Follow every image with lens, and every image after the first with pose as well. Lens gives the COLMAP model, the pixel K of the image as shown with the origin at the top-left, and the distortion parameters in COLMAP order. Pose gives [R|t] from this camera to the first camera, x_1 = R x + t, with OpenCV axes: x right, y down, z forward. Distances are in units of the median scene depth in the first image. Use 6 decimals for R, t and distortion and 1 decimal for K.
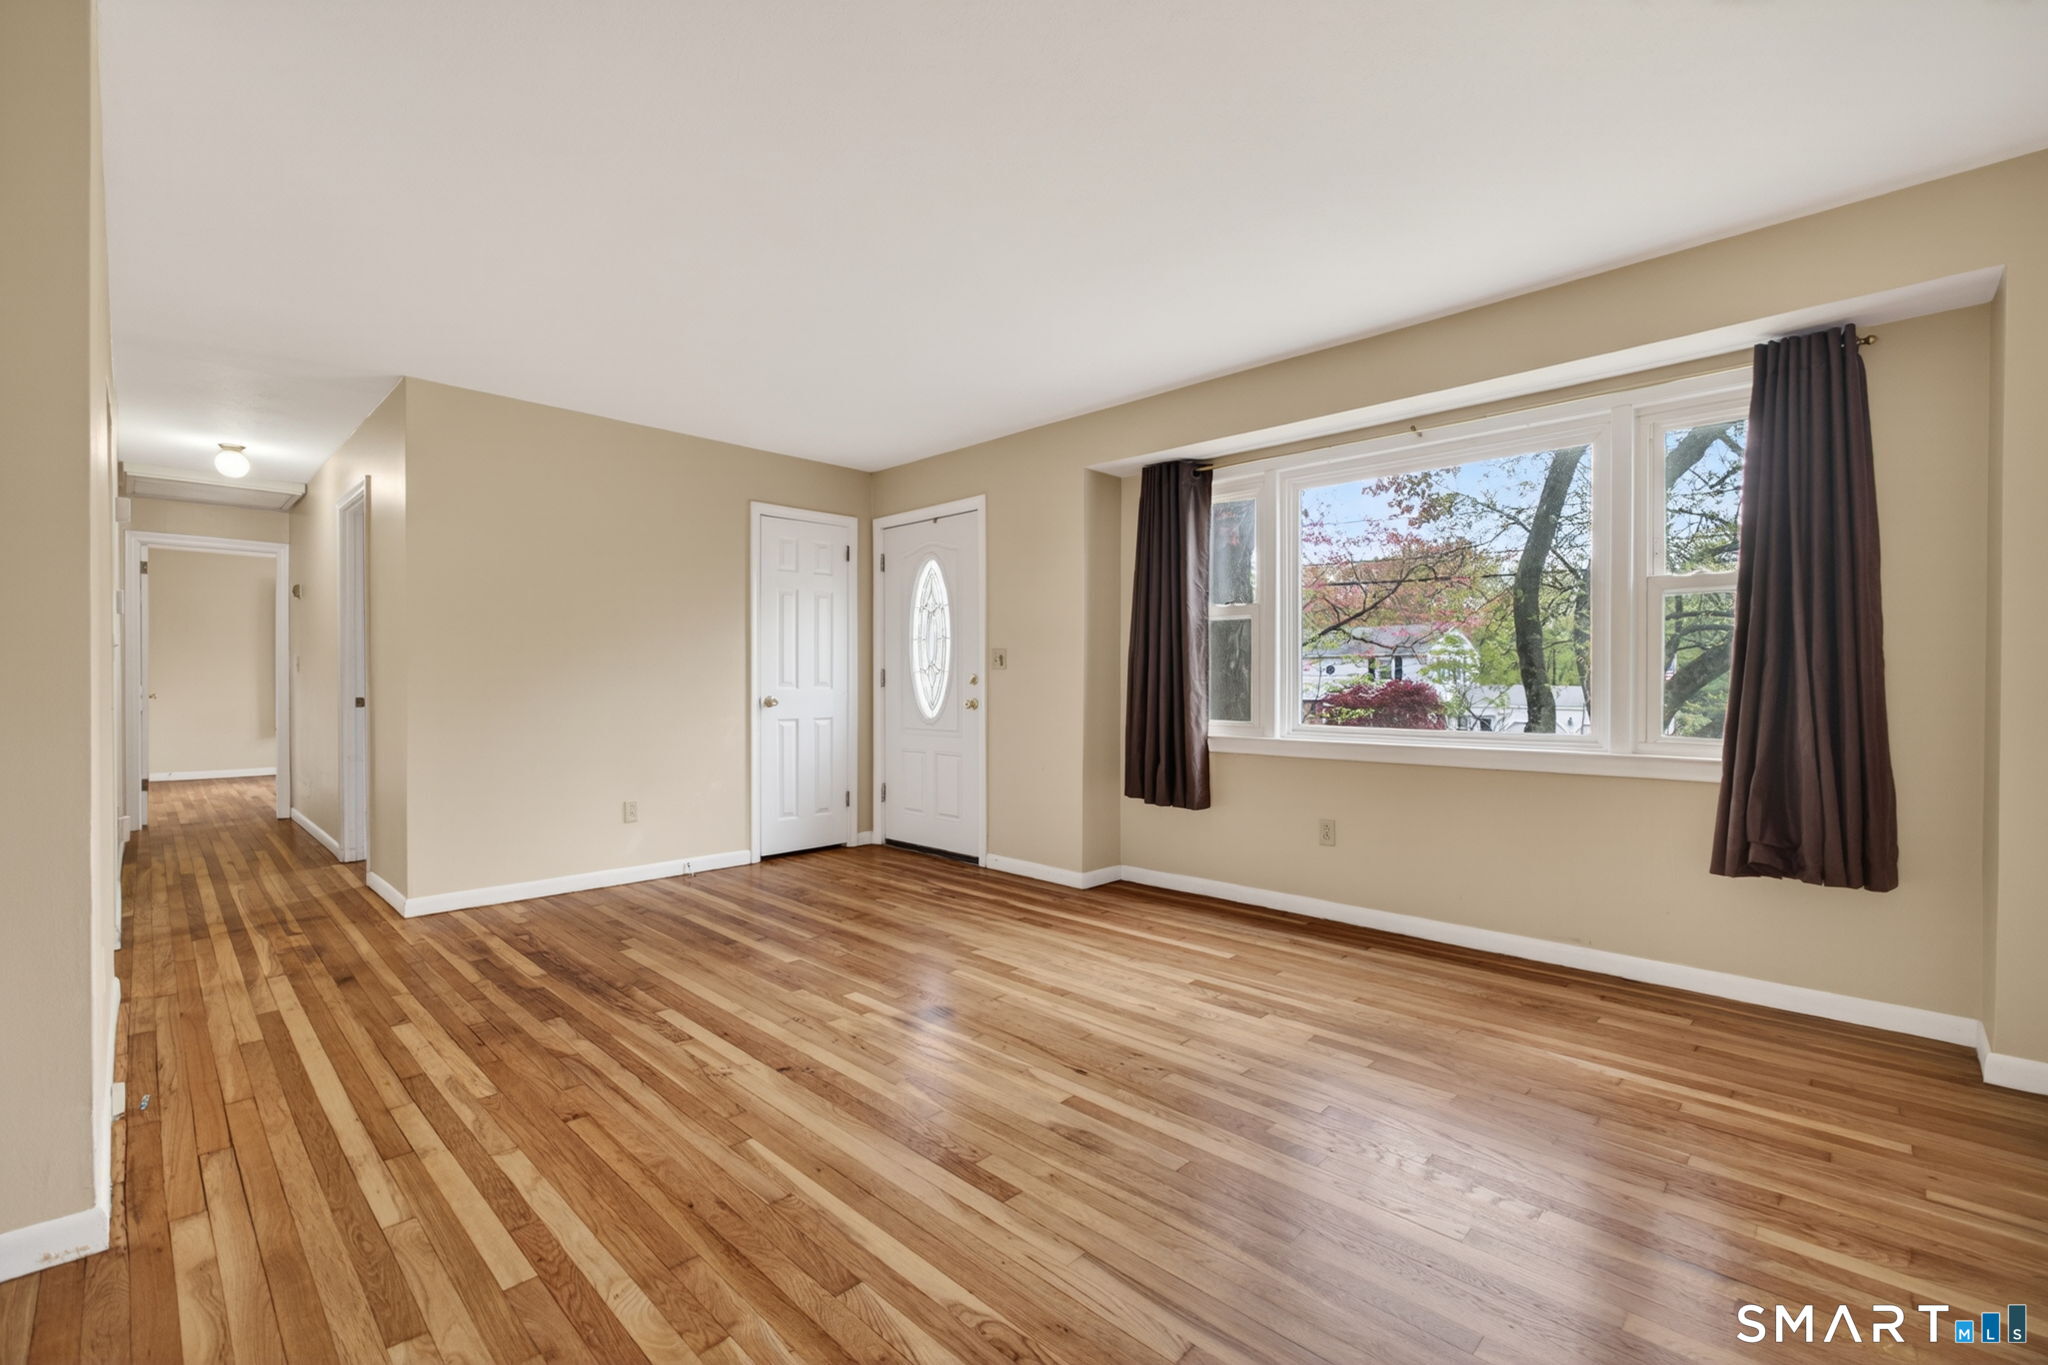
lens RADIAL K [[875.3, 0, 1012.6], [0, 875.3, 676.6], [0, 0, 1]] dist [-0.011298, 0.000349]
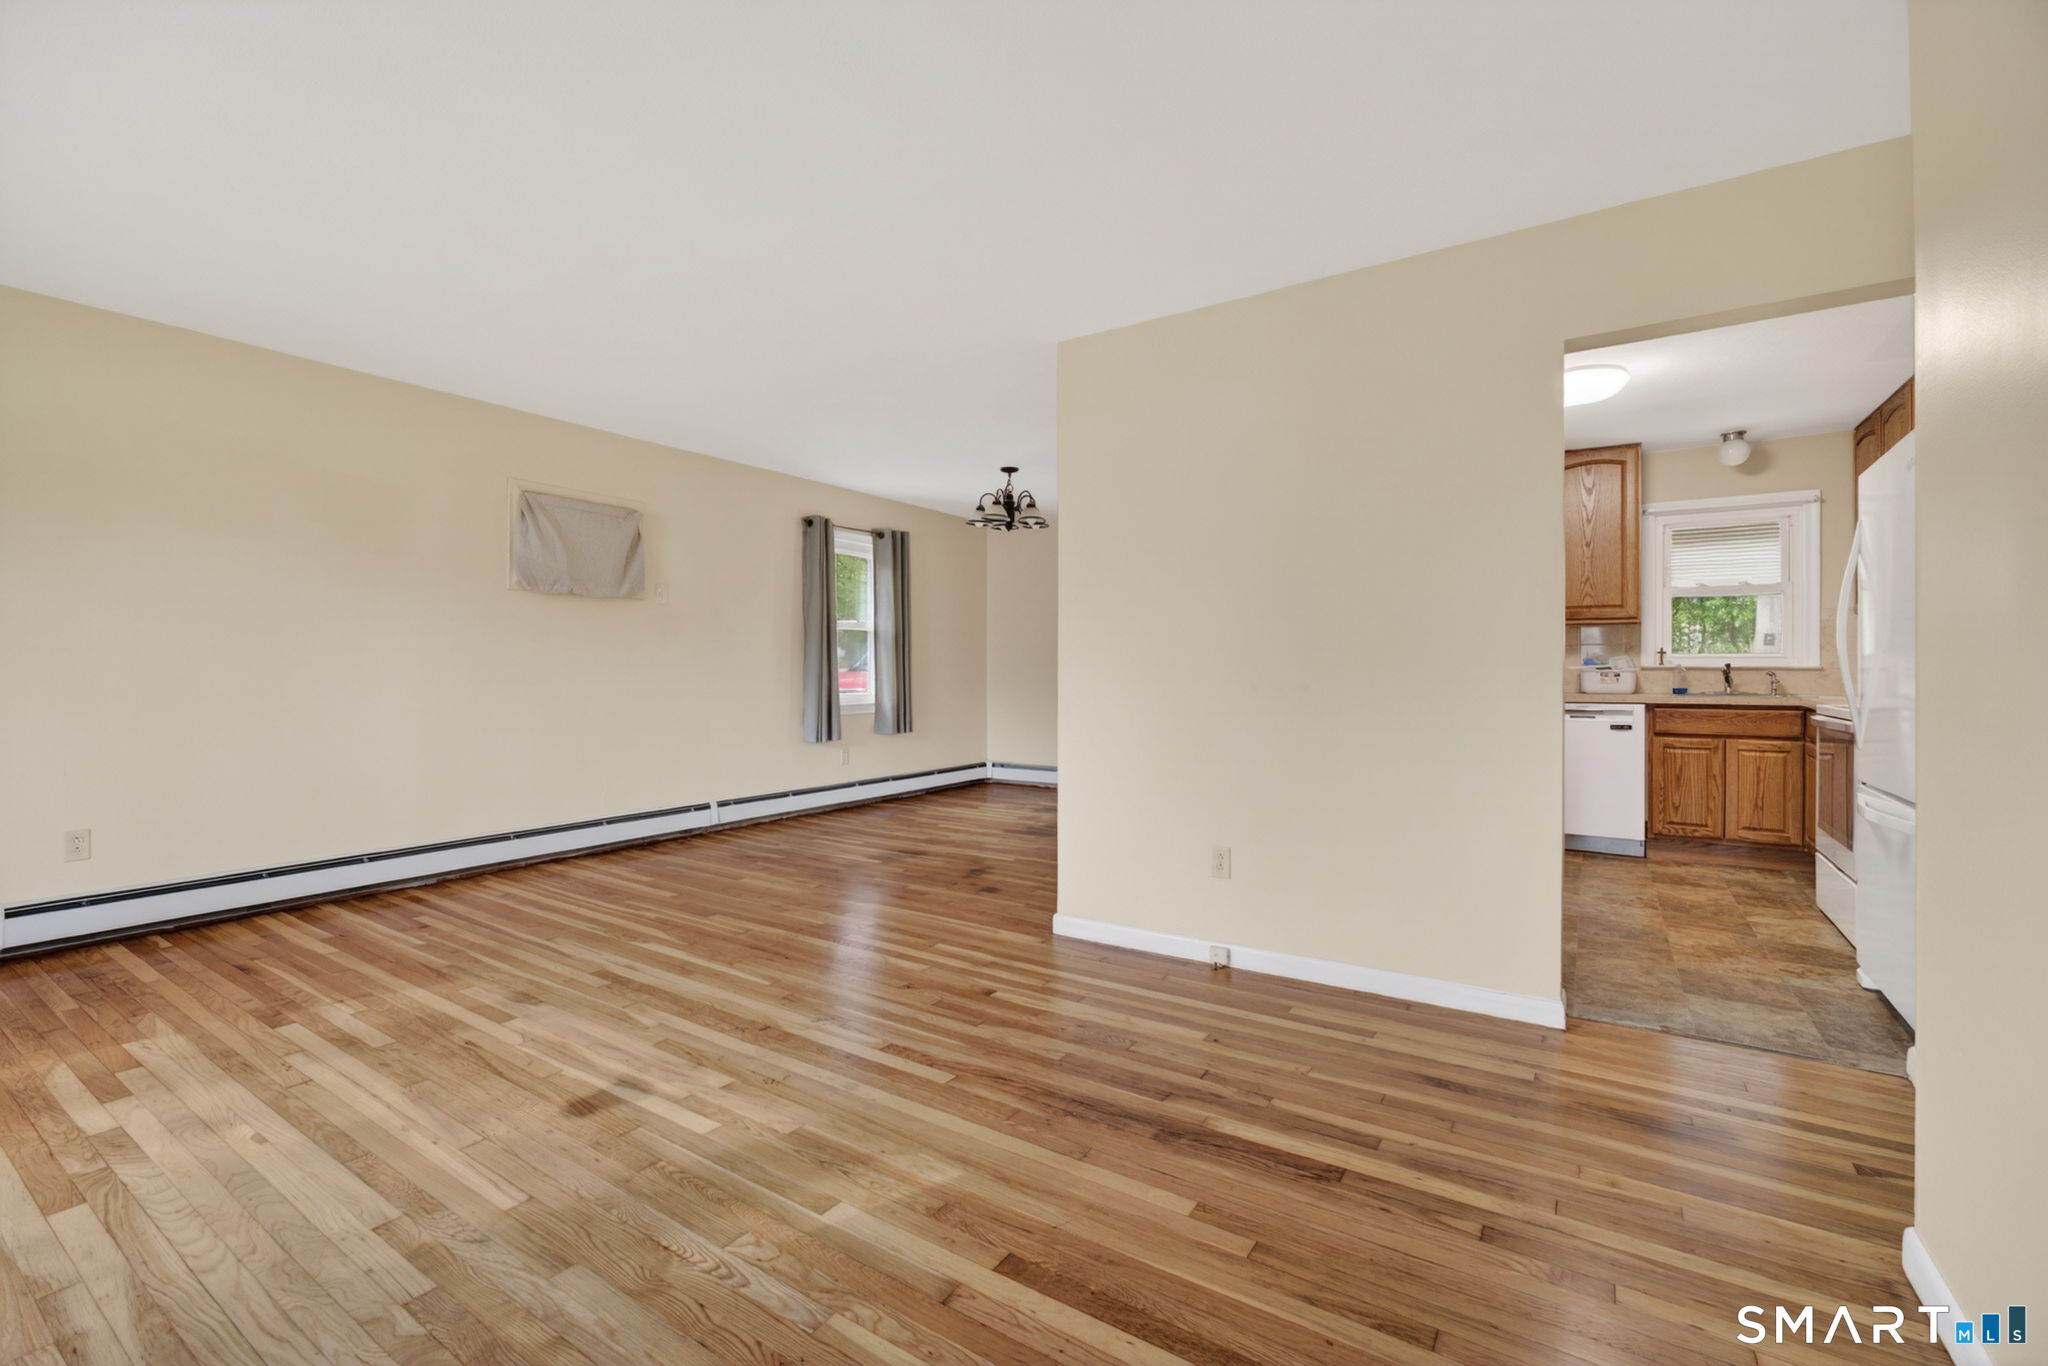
lens RADIAL K [[875.3, 0, 1012.6], [0, 875.3, 677.1], [0, 0, 1]] dist [-0.011298, 0.000349]
pose [[-0.981659, -0.003800, -0.190608, -0.303702], [-0.003711, 0.999993, -0.000825, 0.011885], [0.190610, -0.000103, -0.981666, 1.814218]]
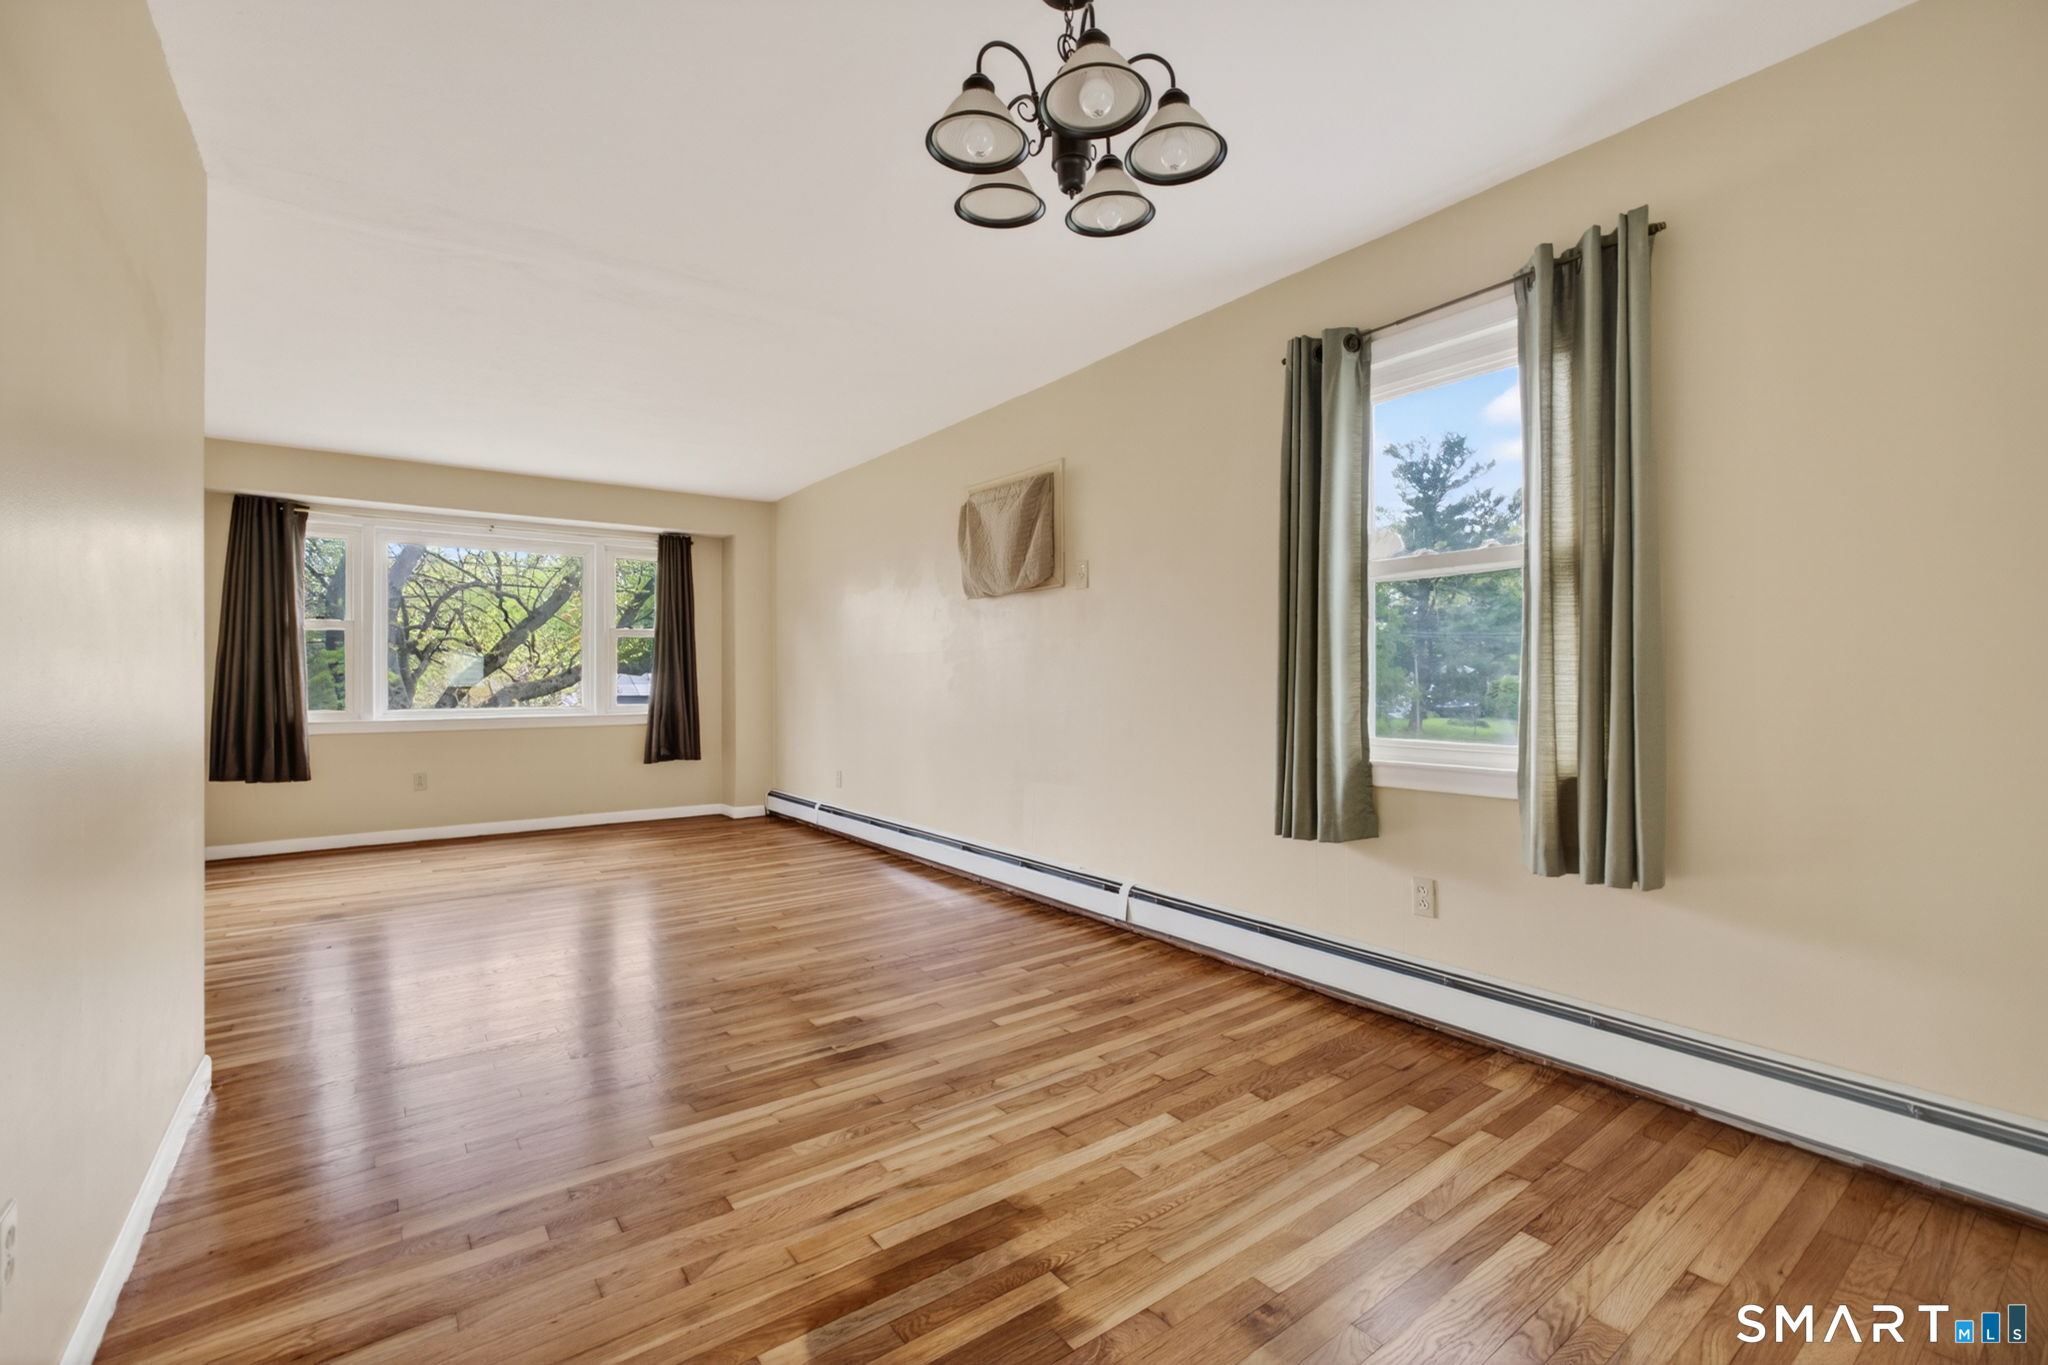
lens RADIAL K [[885.3, 0, 1010.3], [0, 885.3, 662.2], [0, 0, 1]] dist [-0.002707, 0.000105]
pose [[0.159506, 0.016299, 0.987062, -1.316425], [-0.005594, 0.999863, -0.015606, -0.006467], [-0.987181, -0.003032, 0.159575, -0.298855]]
